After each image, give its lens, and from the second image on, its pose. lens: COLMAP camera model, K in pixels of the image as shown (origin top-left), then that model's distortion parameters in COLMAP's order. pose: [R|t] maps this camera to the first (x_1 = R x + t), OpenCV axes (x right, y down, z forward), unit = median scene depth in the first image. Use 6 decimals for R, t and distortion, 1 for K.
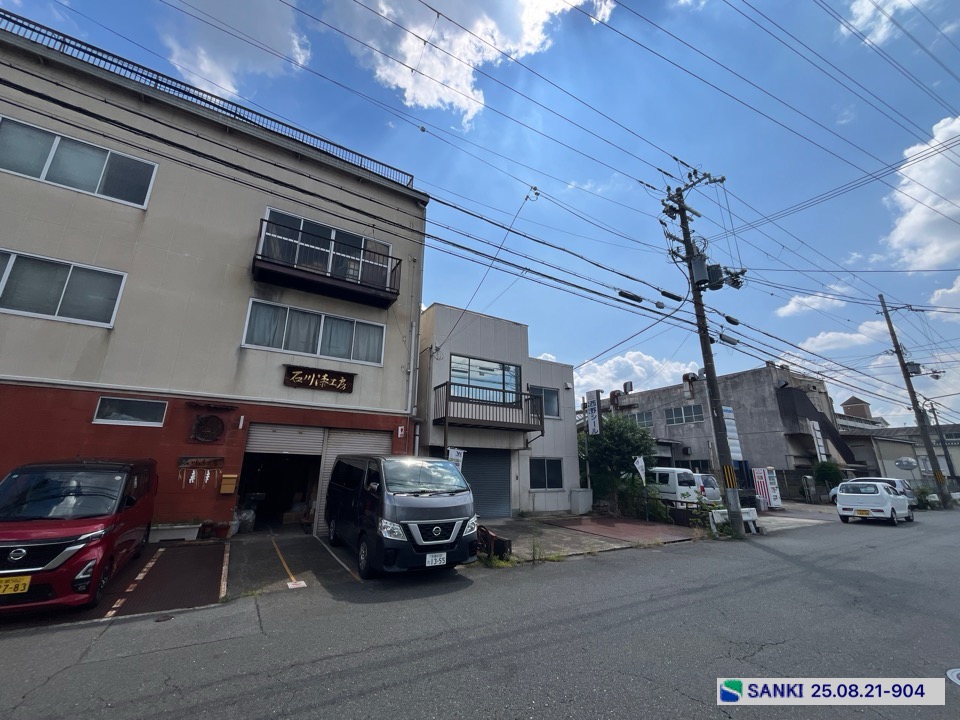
lens RADIAL K [[390.5, 0, 475.8], [0, 390.5, 361.8], [0, 0, 1]] dist [-0.002350, 0.000133]
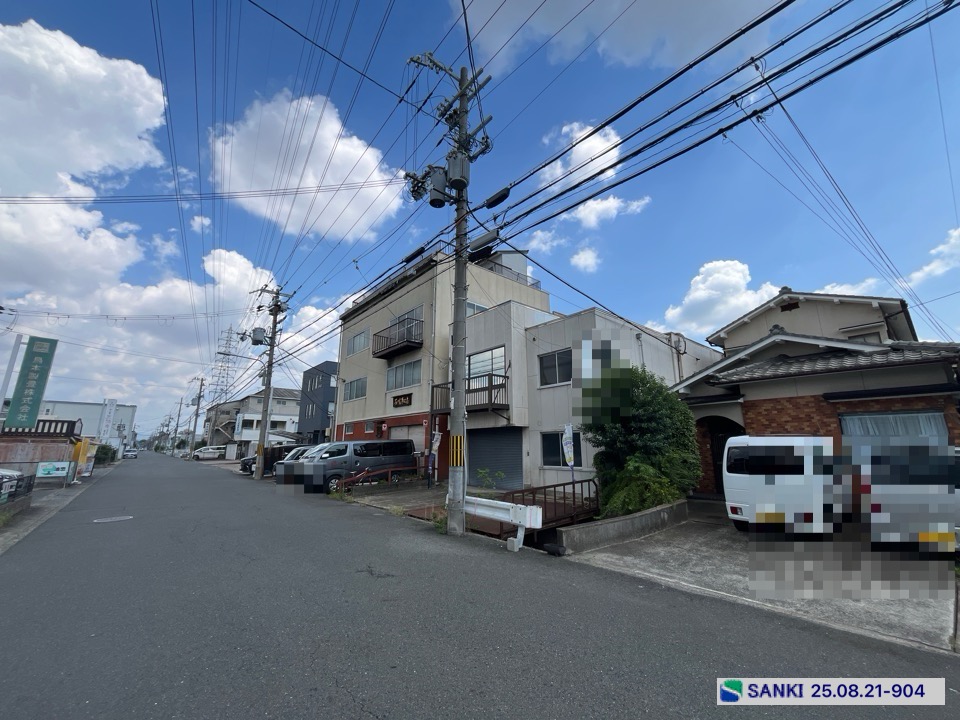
lens RADIAL K [[390.5, 0, 476.8], [0, 390.5, 362.6], [0, 0, 1]] dist [-0.002350, 0.000133]
pose [[0.155600, -0.223156, -0.962284, 1.114223], [0.269770, 0.946718, -0.175925, 0.221938], [0.950270, -0.232221, 0.207510, 0.741527]]
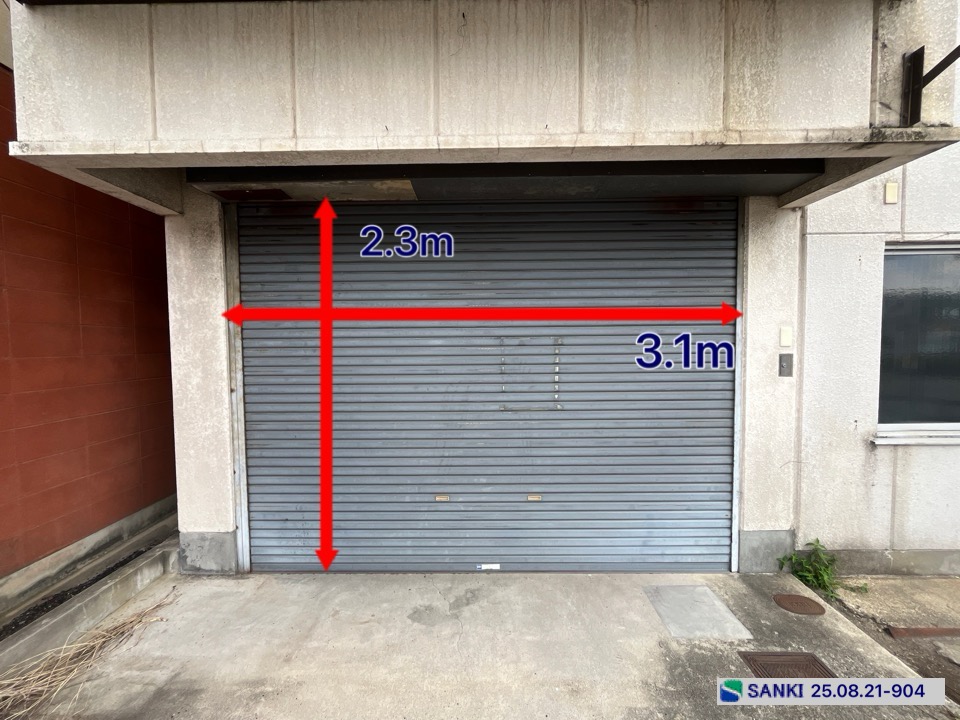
lens RADIAL K [[390.5, 0, 476.5], [0, 390.5, 360.0], [0, 0, 1]] dist [-0.002350, 0.000133]
pose [[0.851445, 0.006373, -0.524405, 0.081927], [0.158233, 0.950206, 0.268461, 0.232651], [0.500003, -0.311558, 0.808040, 0.811990]]
